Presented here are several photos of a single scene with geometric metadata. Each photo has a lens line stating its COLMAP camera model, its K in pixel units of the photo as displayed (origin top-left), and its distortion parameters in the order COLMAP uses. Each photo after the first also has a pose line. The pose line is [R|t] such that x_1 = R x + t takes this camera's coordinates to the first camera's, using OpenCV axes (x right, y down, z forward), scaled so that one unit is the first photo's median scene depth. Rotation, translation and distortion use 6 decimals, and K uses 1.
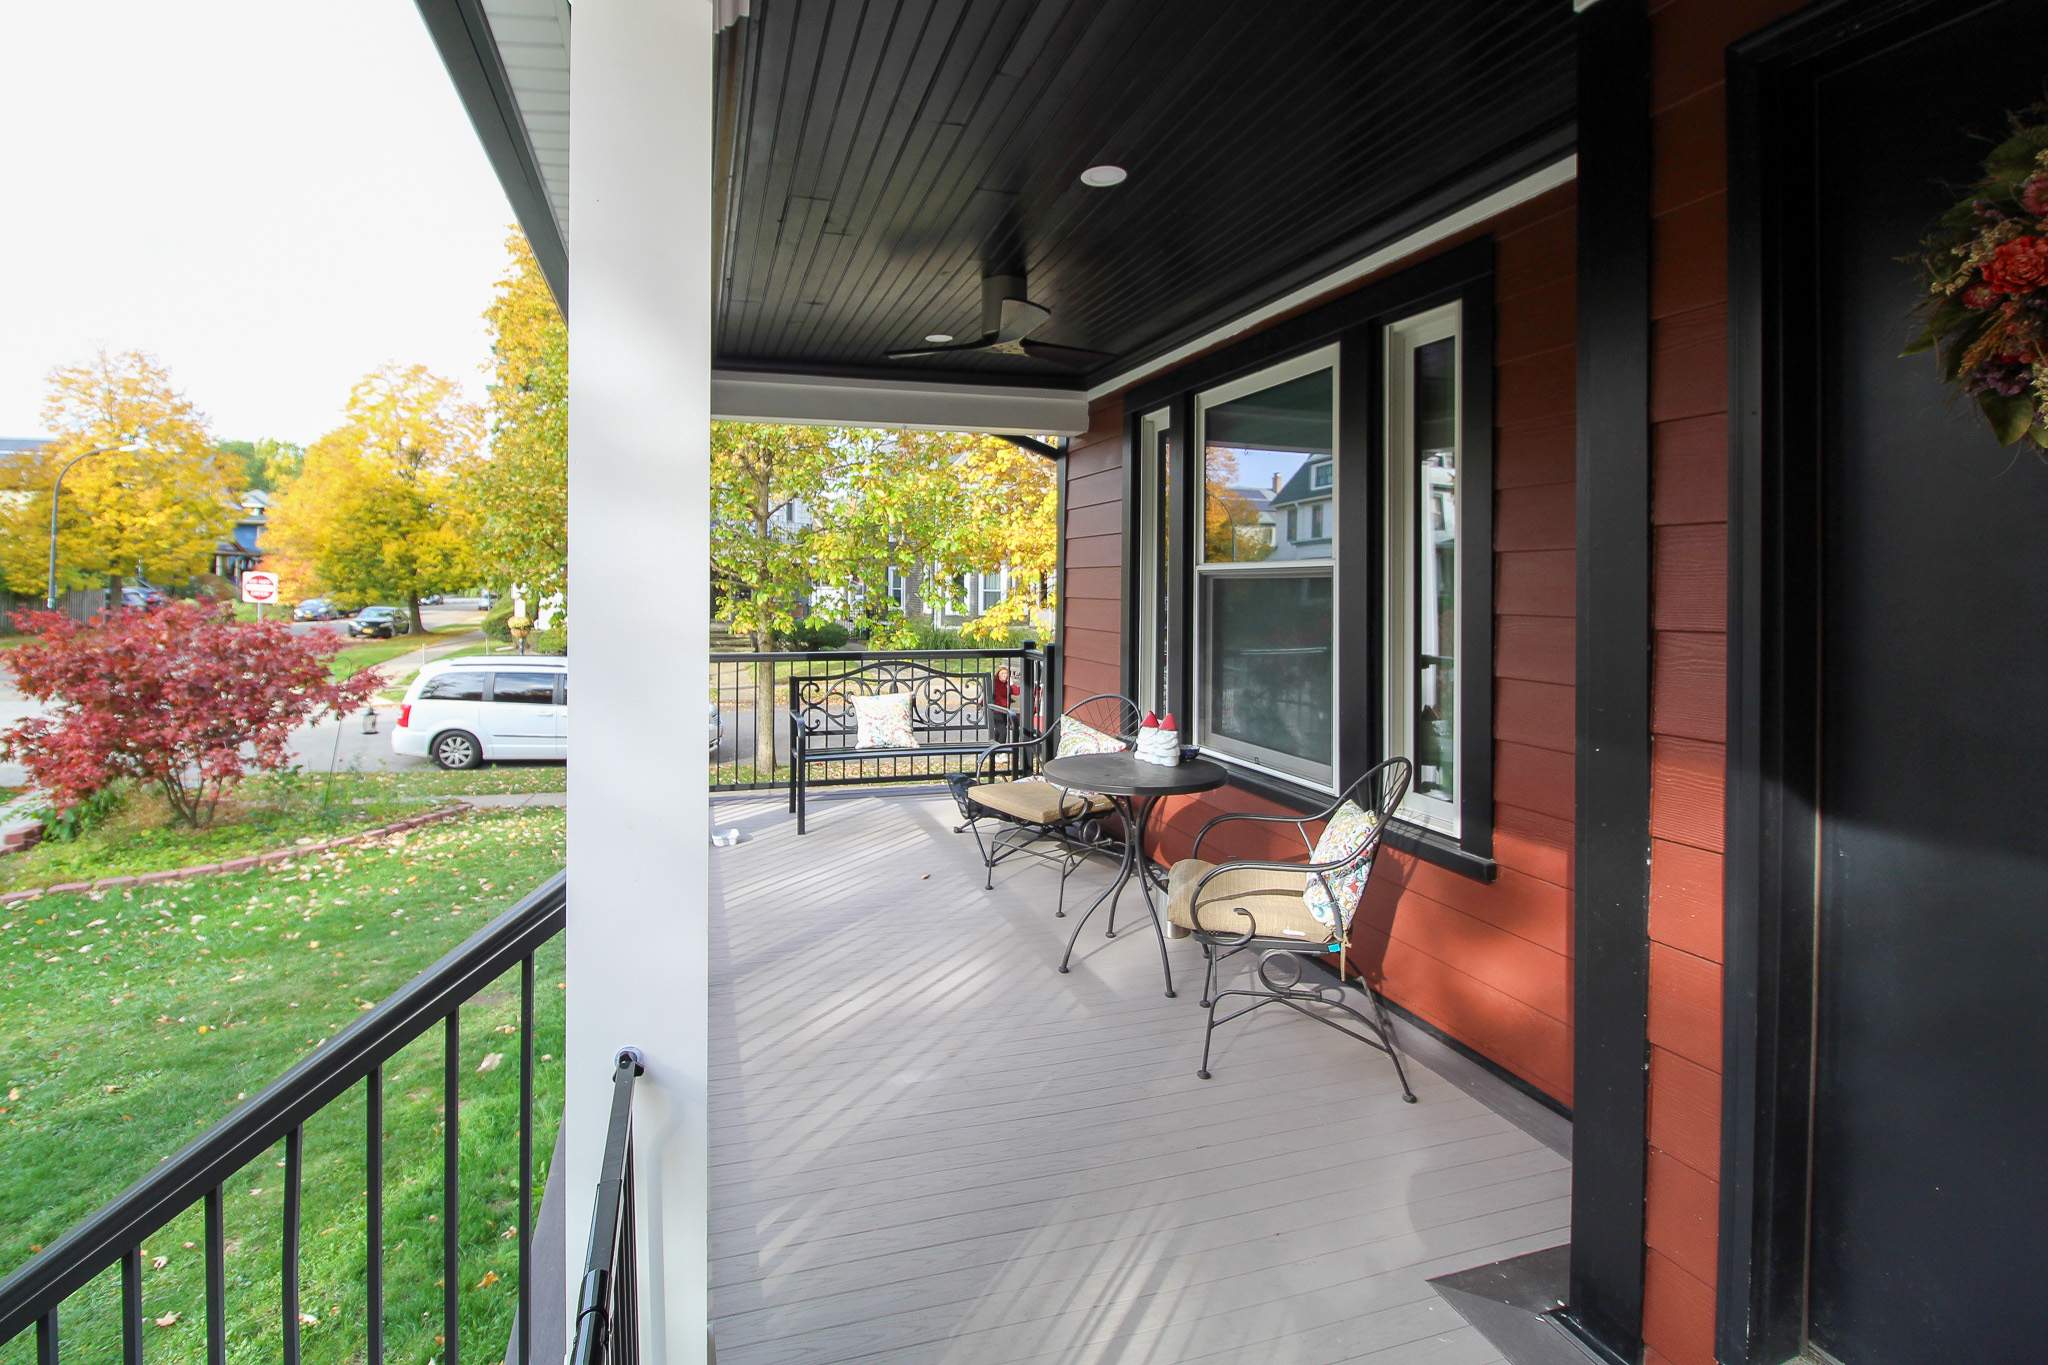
lens RADIAL K [[975.8, 0, 1001.1], [0, 975.8, 624.7], [0, 0, 1]] dist [-0.002991, -0.013262]
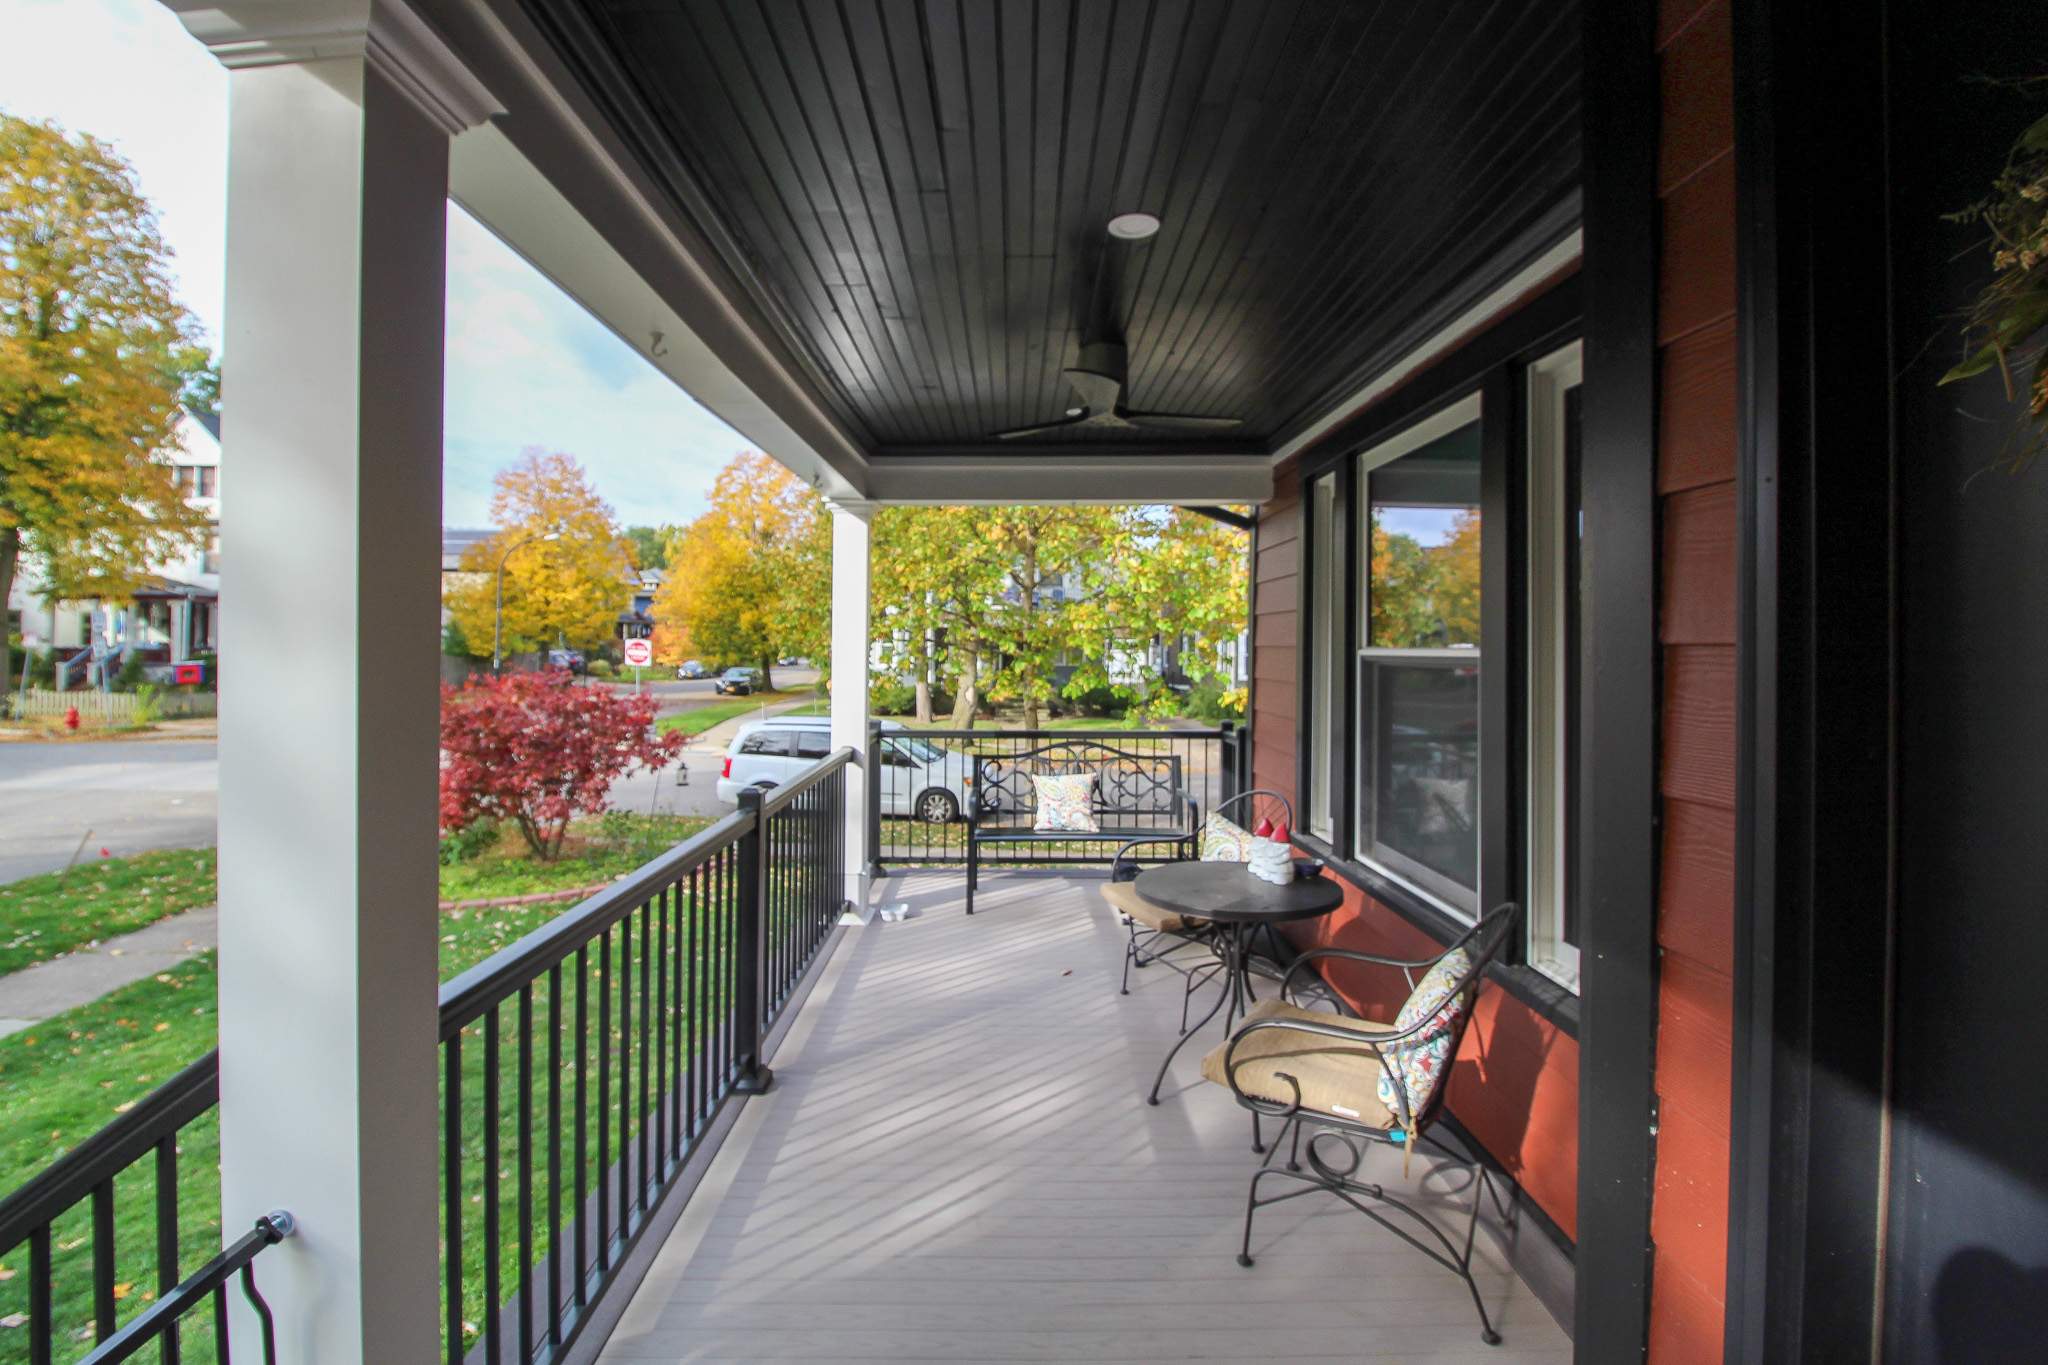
lens RADIAL K [[962.7, 0, 1024.0], [0, 962.7, 682.5], [0, 0, 1]] dist [0.003237, -0.017839]
pose [[0.960309, 0.009115, -0.278789, 0.055238], [-0.010669, 0.999935, -0.004058, -0.008752], [0.278734, 0.006871, 0.960344, 0.028798]]
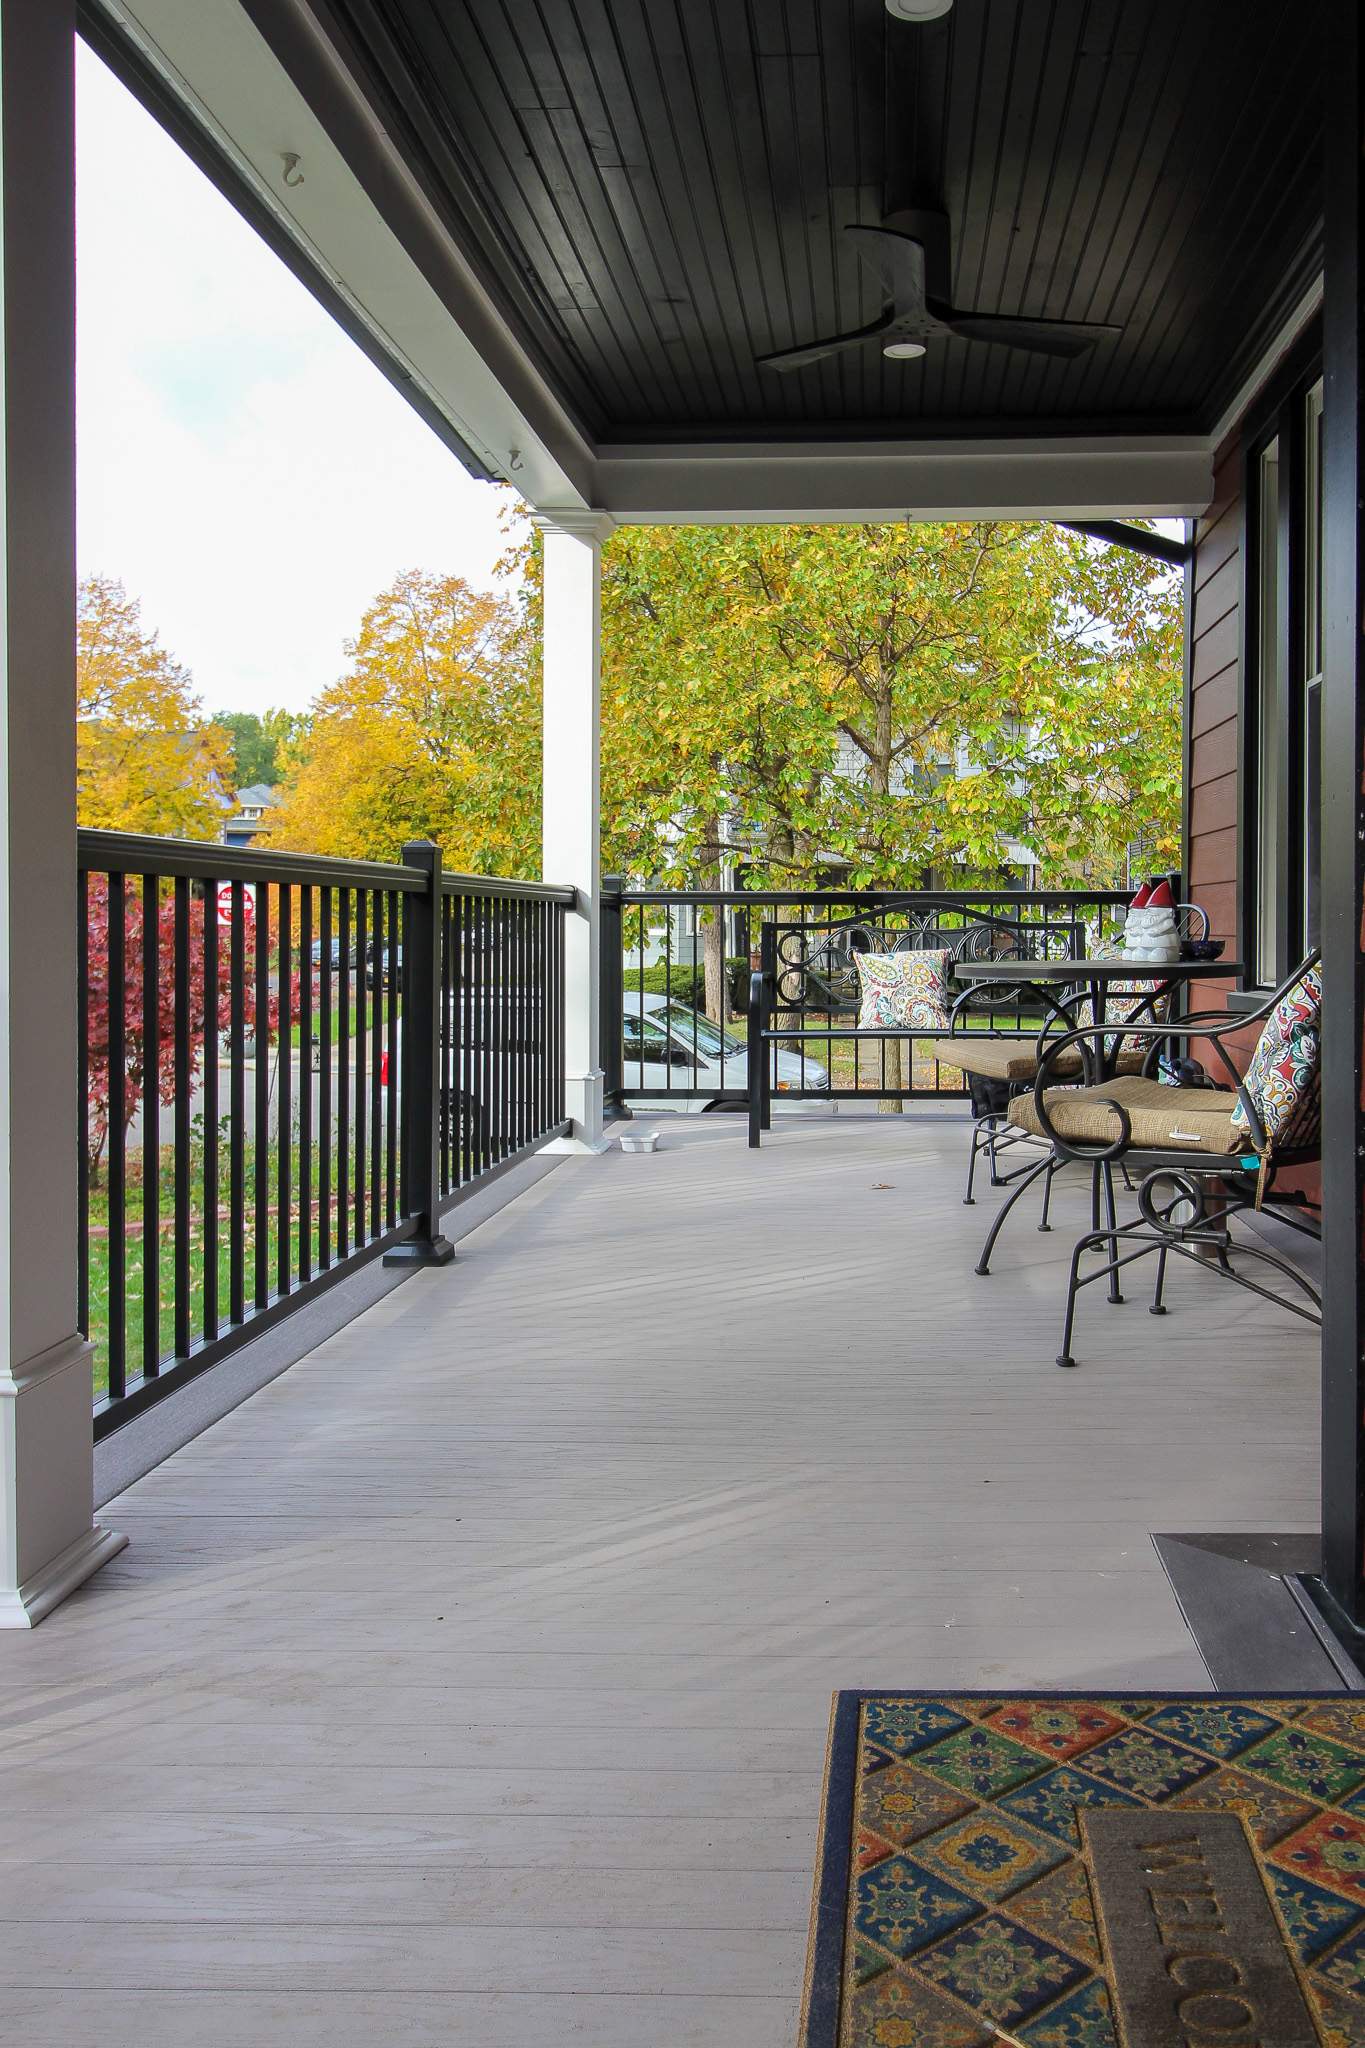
lens RADIAL K [[1659.7, 0, 845.3], [0, 1659.7, 988.1], [0, 0, 1]] dist [0.005426, 0.002637]
pose [[0.952113, 0.008024, -0.305641, 0.088555], [-0.006201, 0.999957, 0.006935, 0.044824], [0.305683, -0.004708, 0.952122, -0.022055]]
